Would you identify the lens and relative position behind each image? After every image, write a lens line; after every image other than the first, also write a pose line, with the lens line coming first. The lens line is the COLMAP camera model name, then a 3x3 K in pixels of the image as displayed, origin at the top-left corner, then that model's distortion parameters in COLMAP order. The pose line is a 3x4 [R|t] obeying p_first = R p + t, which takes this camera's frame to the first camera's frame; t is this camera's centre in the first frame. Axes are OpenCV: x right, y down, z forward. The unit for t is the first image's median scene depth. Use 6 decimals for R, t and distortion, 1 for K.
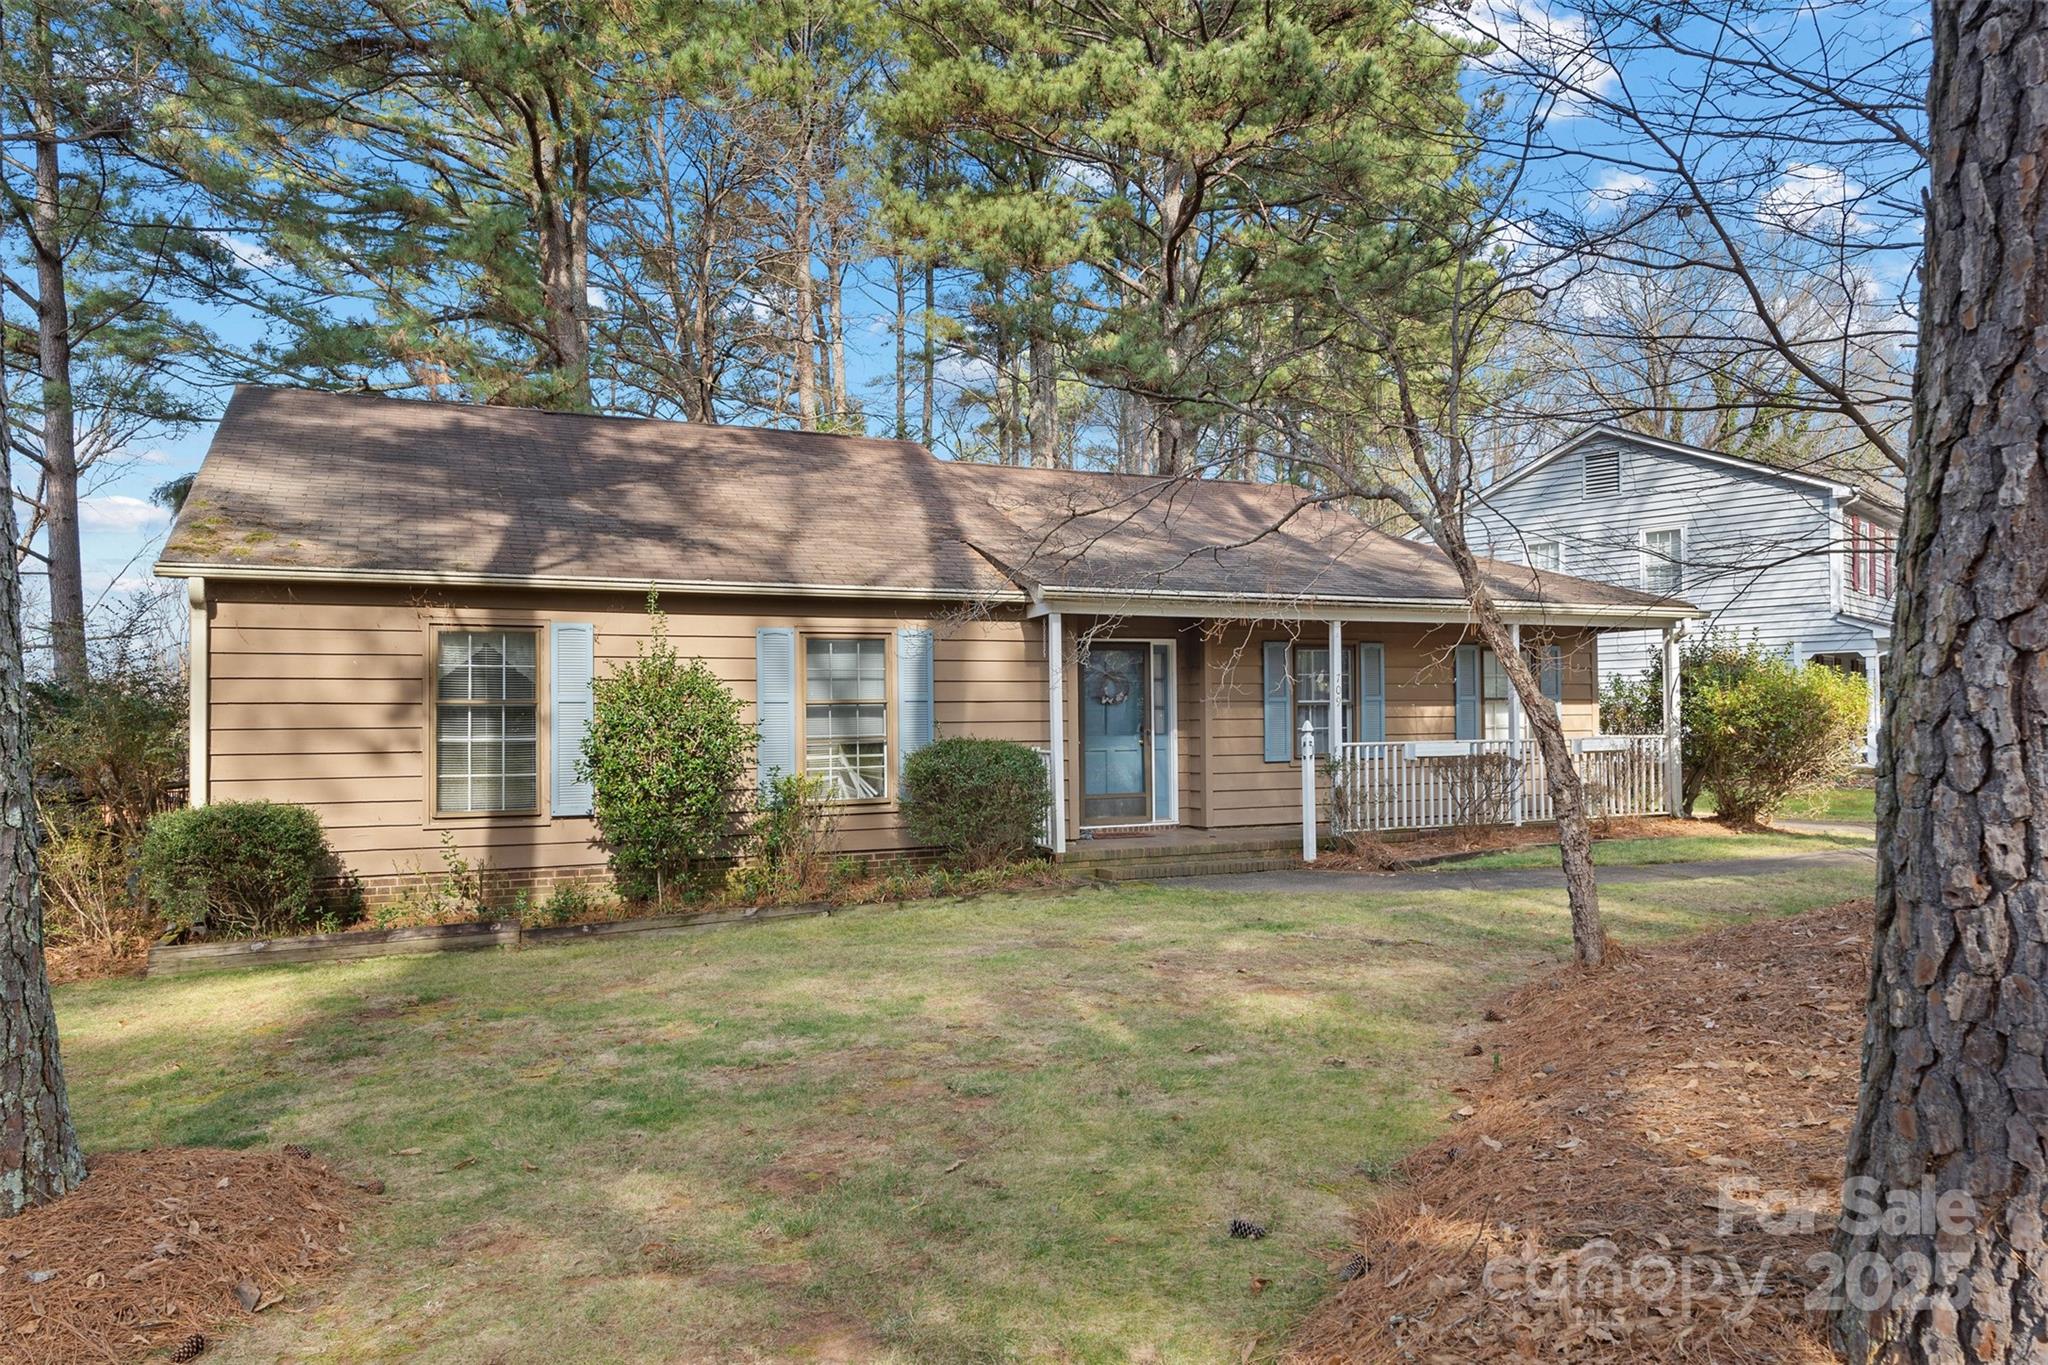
lens RADIAL K [[1324.6, 0, 1017.5], [0, 1324.6, 686.5], [0, 0, 1]] dist [0.023528, -0.001061]
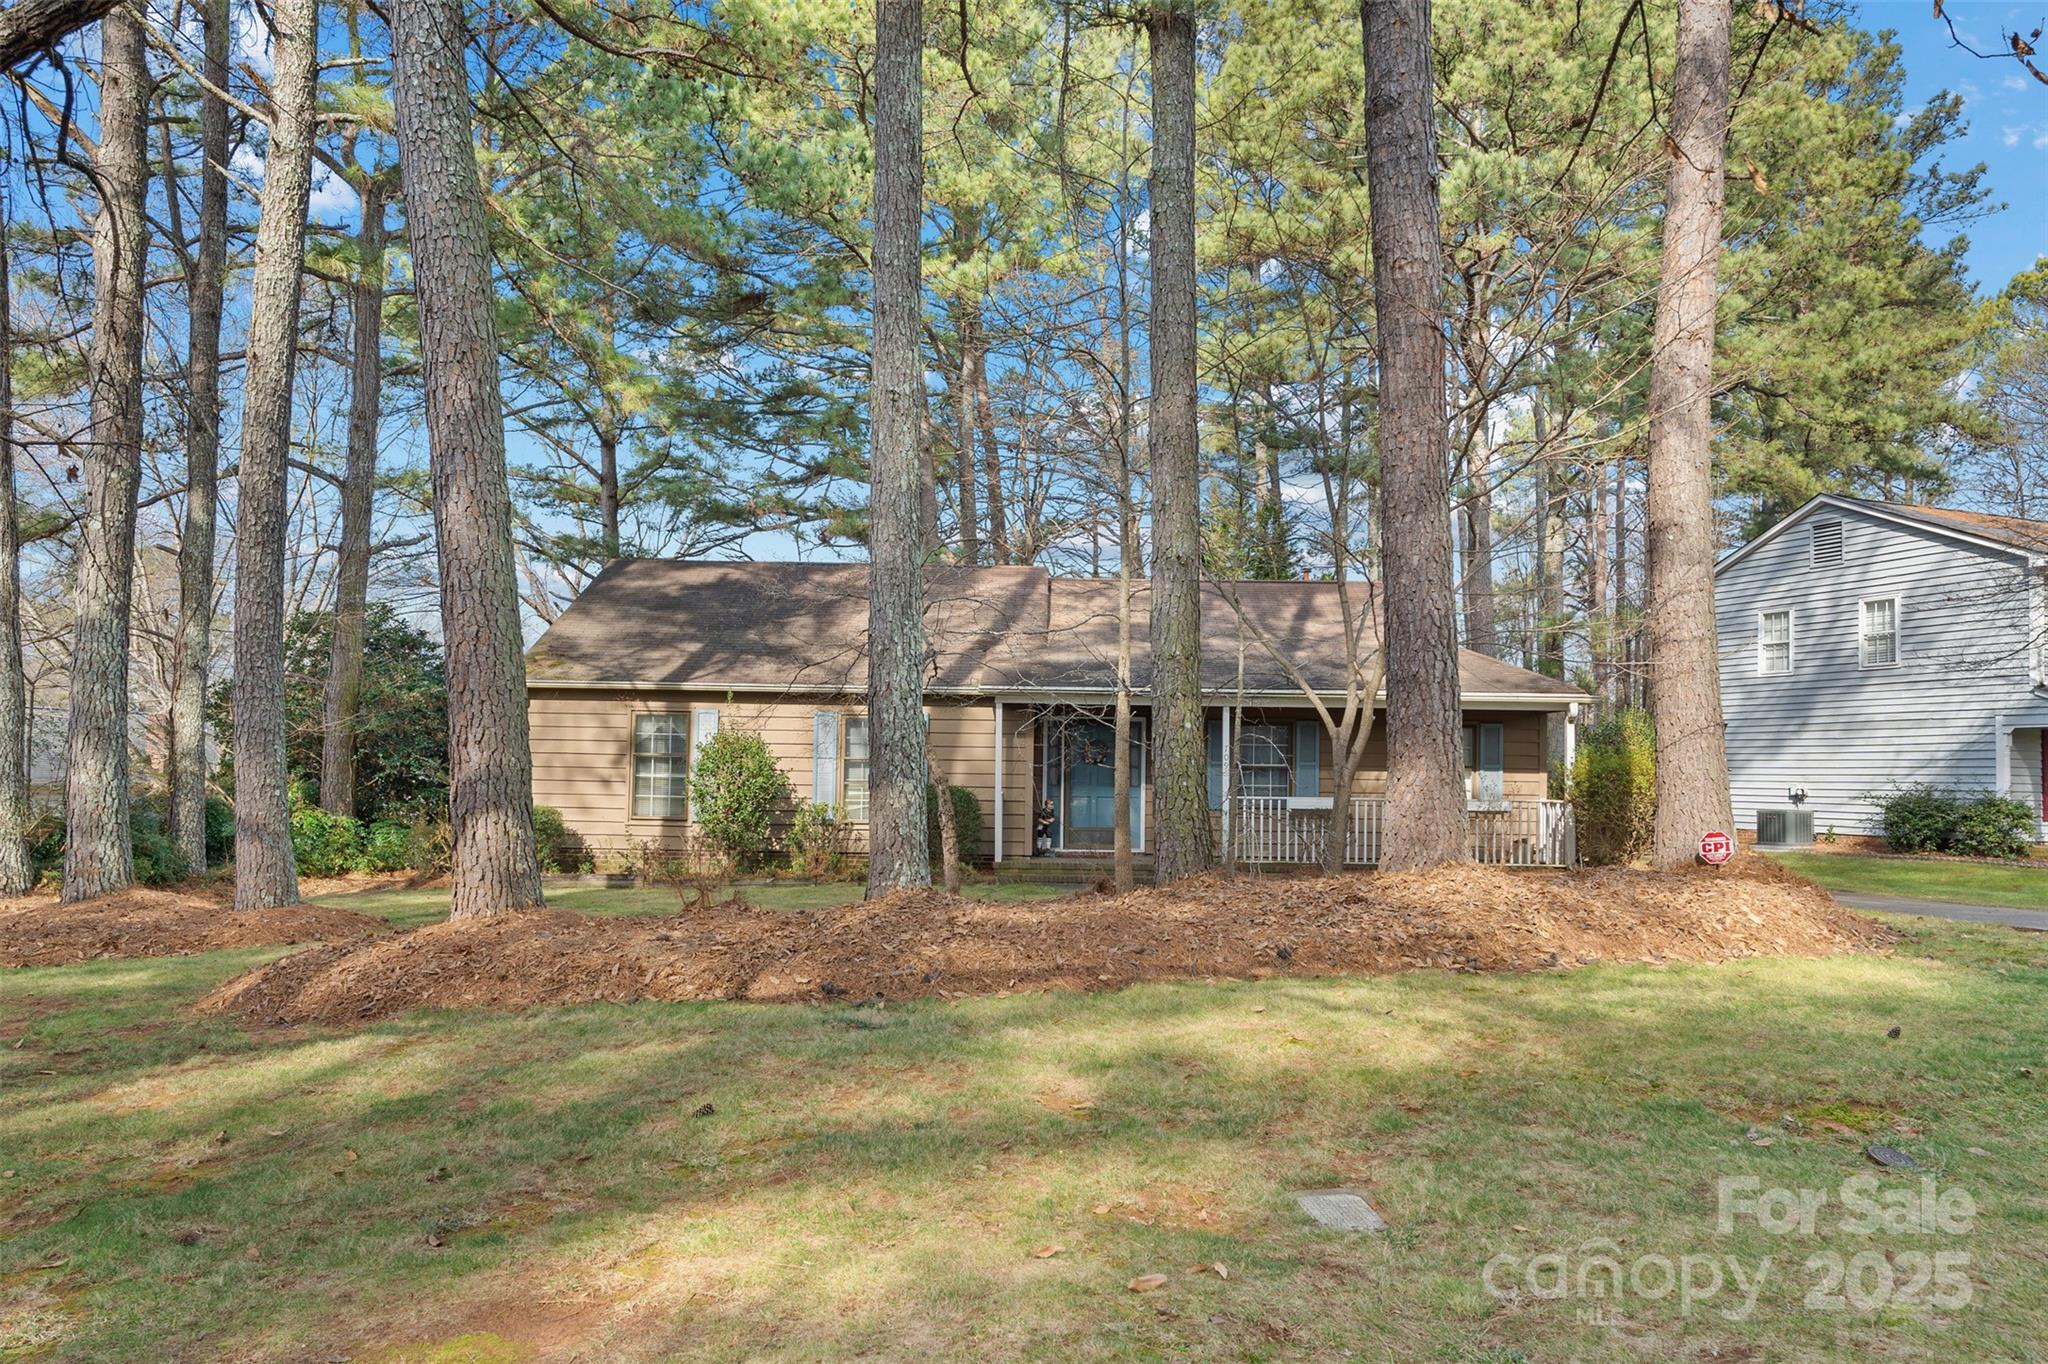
lens RADIAL K [[1385.3, 0, 1024.0], [0, 1385.3, 682.0], [0, 0, 1]] dist [0.002032, 0.000676]
pose [[0.912633, 0.000265, -0.408780, 0.627238], [-0.014742, 0.999371, -0.032264, -0.025671], [0.408514, 0.035472, 0.912063, -0.384712]]
